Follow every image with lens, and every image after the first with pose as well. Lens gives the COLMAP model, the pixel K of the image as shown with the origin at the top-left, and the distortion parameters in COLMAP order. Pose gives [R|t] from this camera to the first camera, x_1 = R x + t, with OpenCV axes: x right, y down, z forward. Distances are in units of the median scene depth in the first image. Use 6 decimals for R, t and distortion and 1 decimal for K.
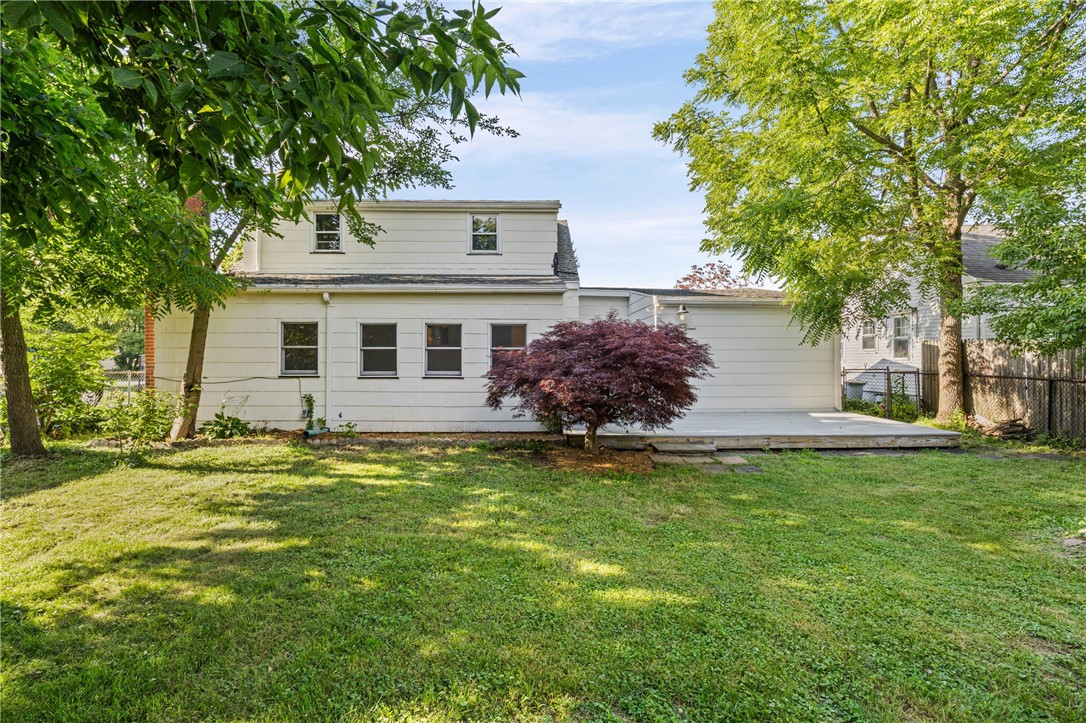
lens RADIAL K [[510.2, 0, 543.1], [0, 510.2, 364.5], [0, 0, 1]] dist [-0.004820, -0.000272]
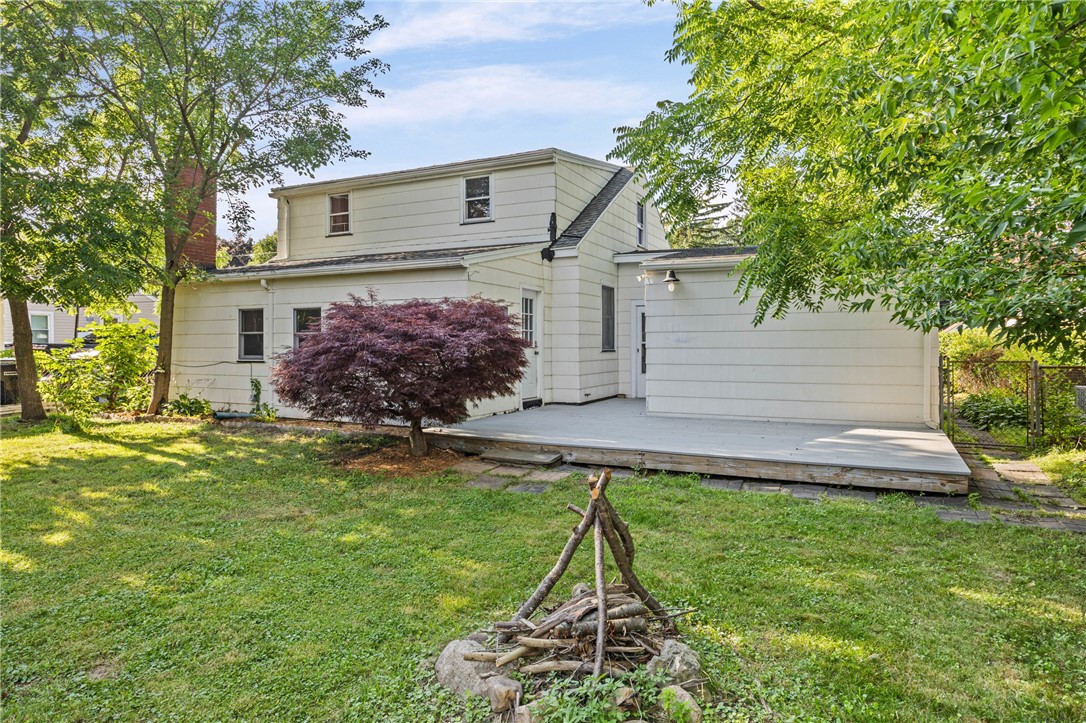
lens RADIAL K [[651.1, 0, 543.3], [0, 651.1, 354.6], [0, 0, 1]] dist [0.005058, 0.000223]
pose [[0.885304, 0.006651, -0.464965, 0.673963], [-0.004261, 0.999972, 0.006192, -0.000994], [0.464993, -0.003501, 0.885307, 0.108312]]
